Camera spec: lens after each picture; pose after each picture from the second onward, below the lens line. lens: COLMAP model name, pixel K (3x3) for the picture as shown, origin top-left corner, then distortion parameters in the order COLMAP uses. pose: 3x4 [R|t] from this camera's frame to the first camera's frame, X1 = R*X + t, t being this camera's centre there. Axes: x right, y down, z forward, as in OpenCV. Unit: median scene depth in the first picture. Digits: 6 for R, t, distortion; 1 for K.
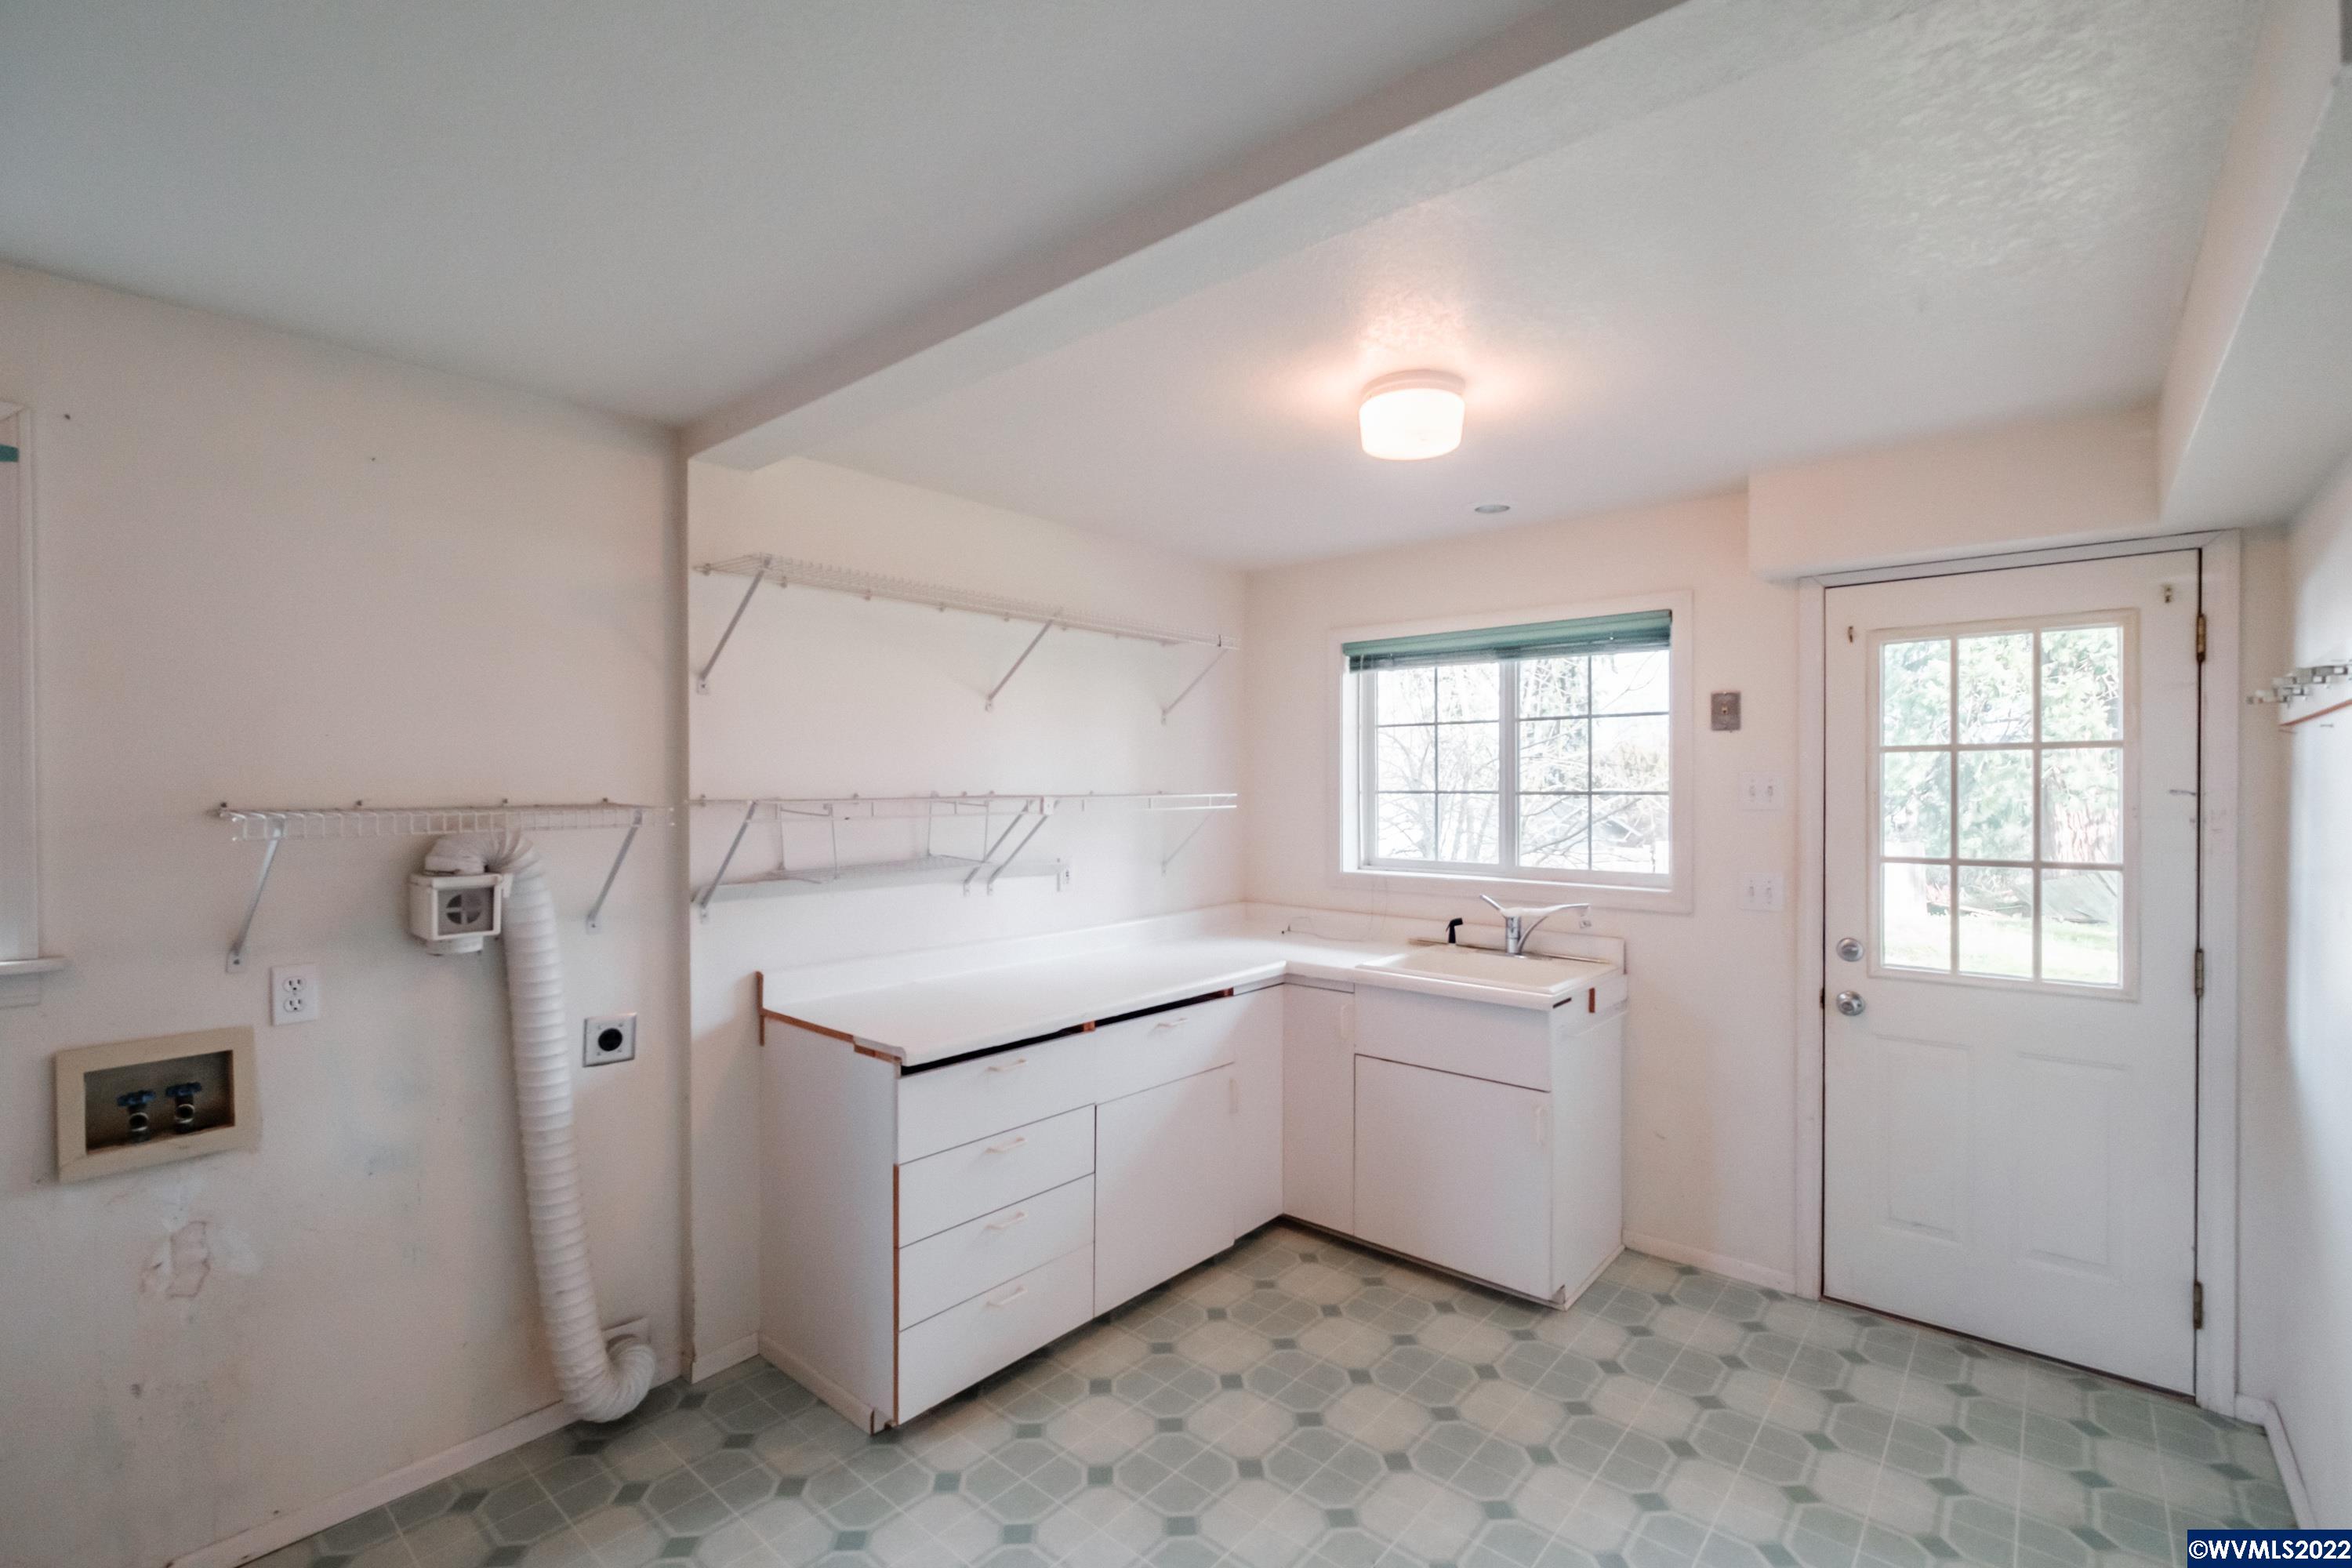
lens RADIAL K [[1034.3, 0, 1175.9], [0, 1034.3, 793.6], [0, 0, 1]] dist [-0.000458, -0.000236]
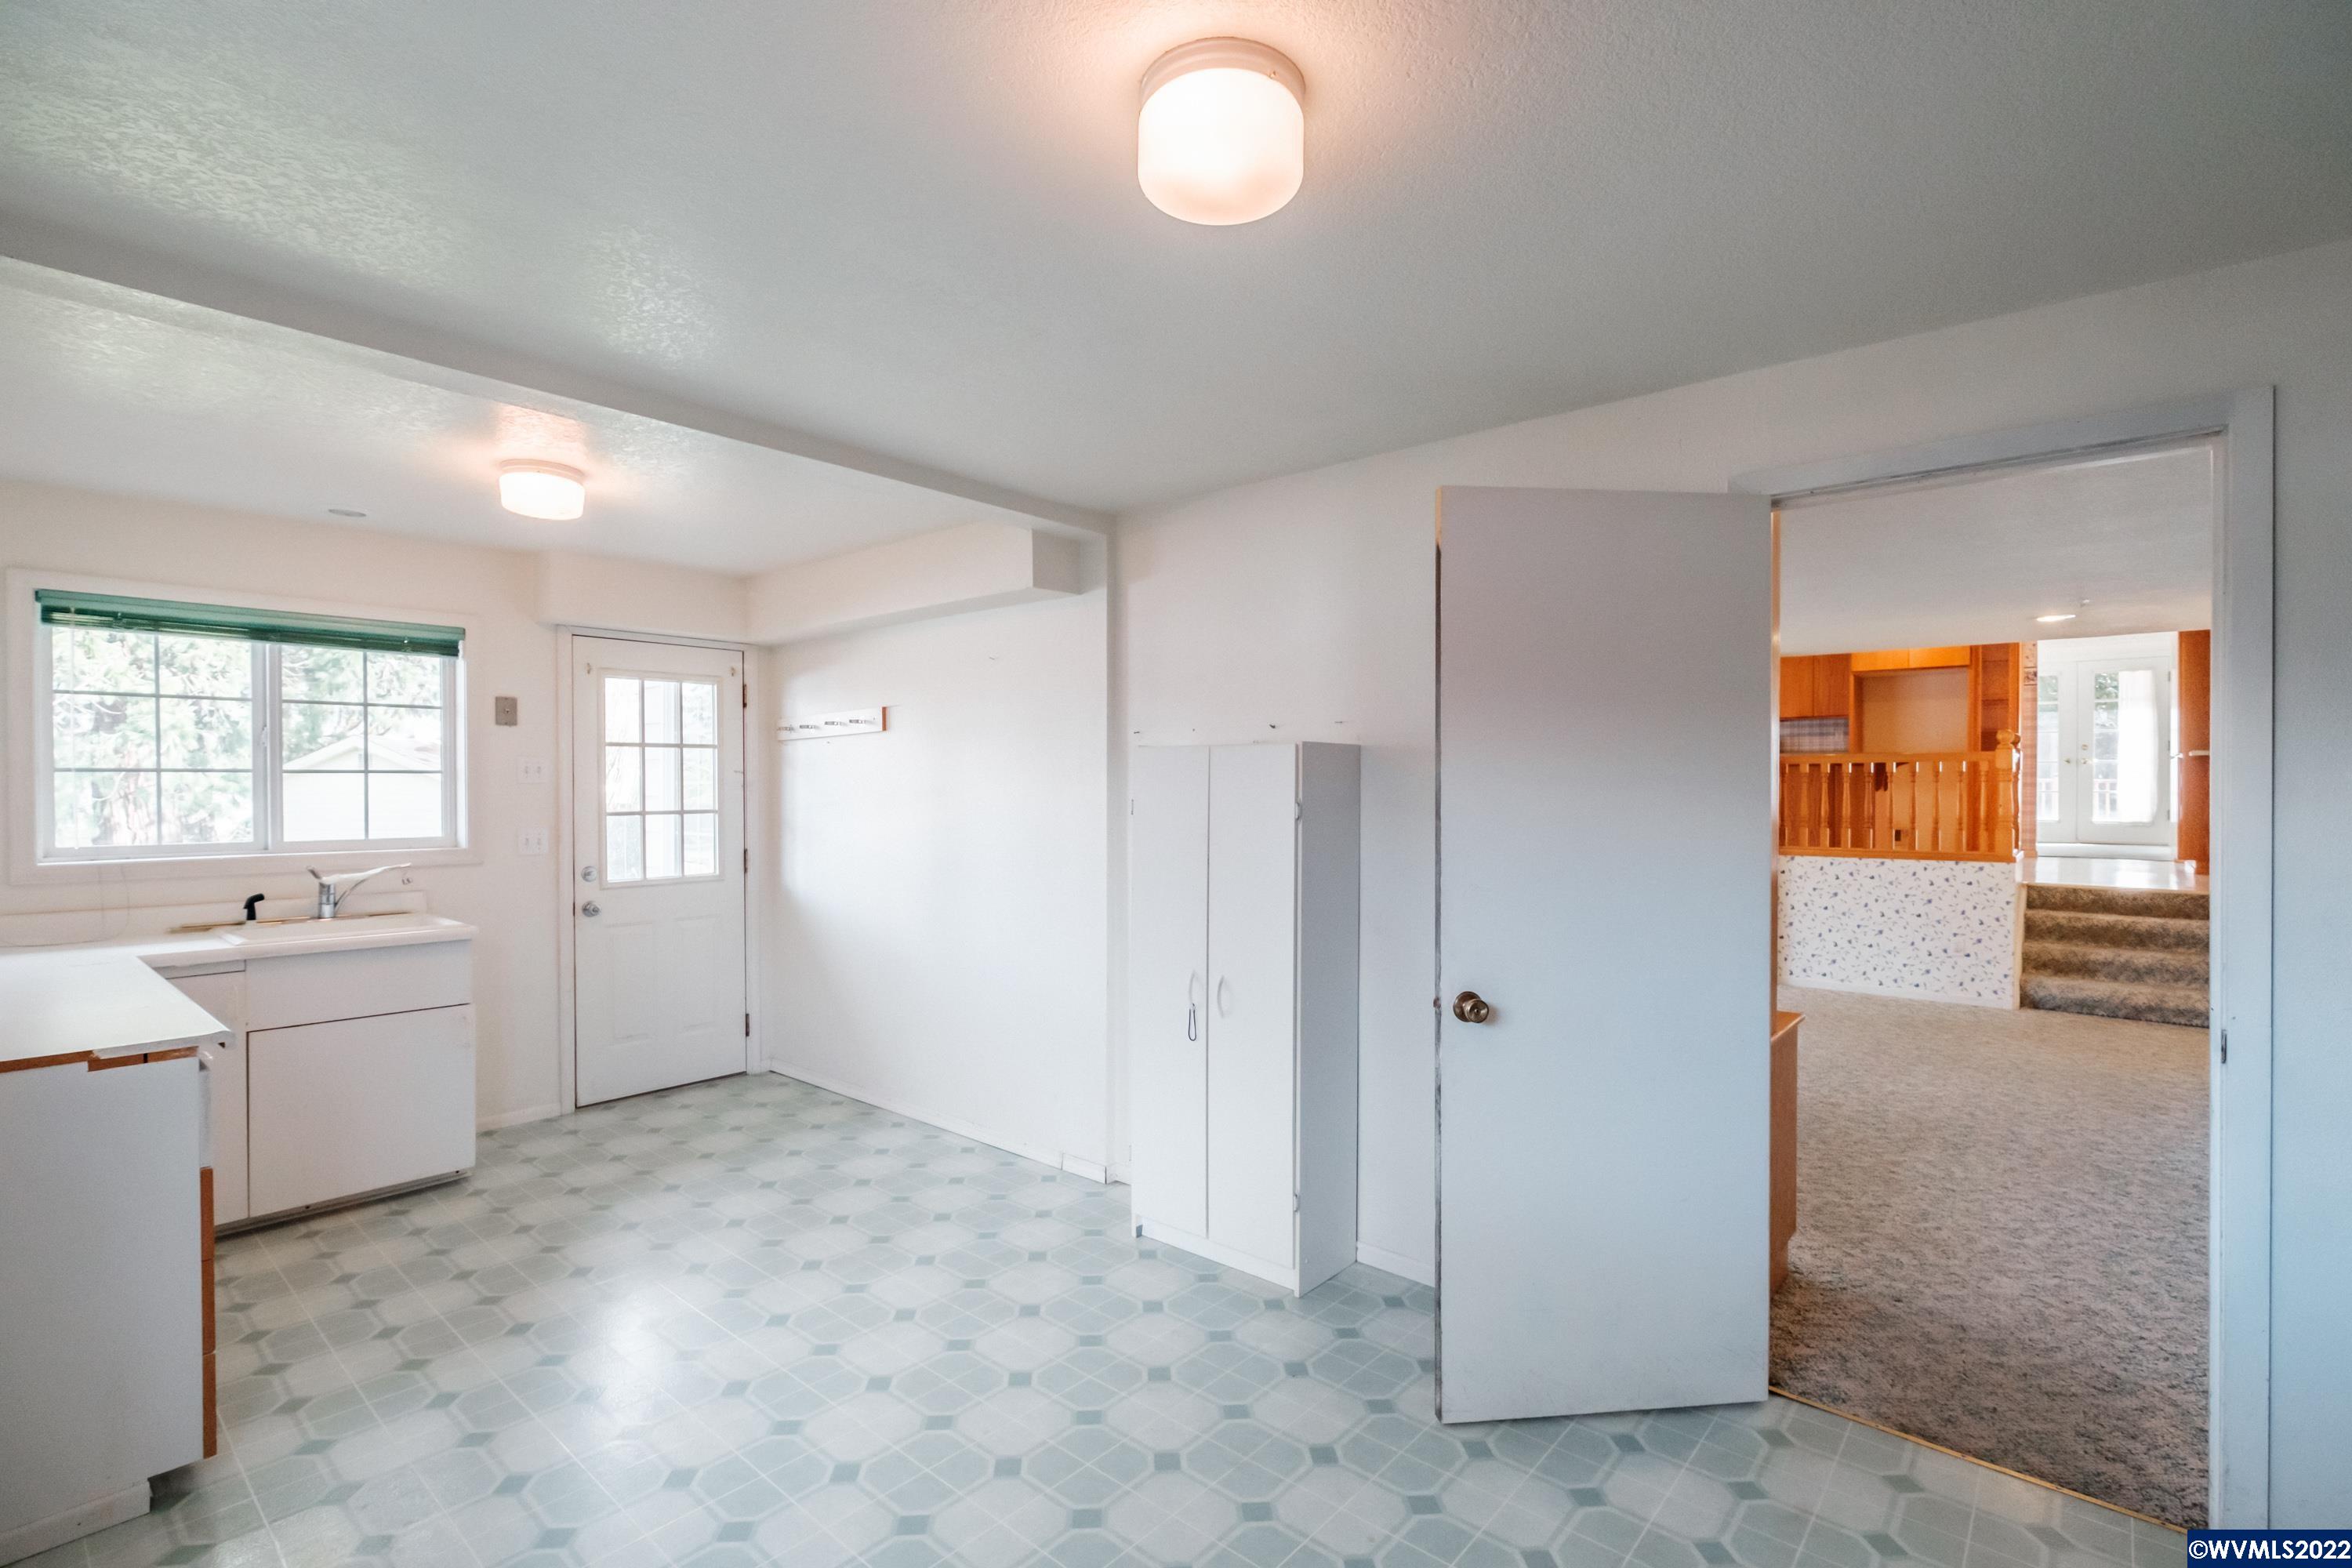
lens RADIAL K [[1101.8, 0, 1175.3], [0, 1101.8, 788.0], [0, 0, 1]] dist [0.001386, 0.000311]
pose [[0.002887, -0.001148, 0.999995, -0.996071], [0.012048, 0.999927, 0.001113, 0.032528], [-0.999923, 0.012044, 0.002901, 0.126430]]
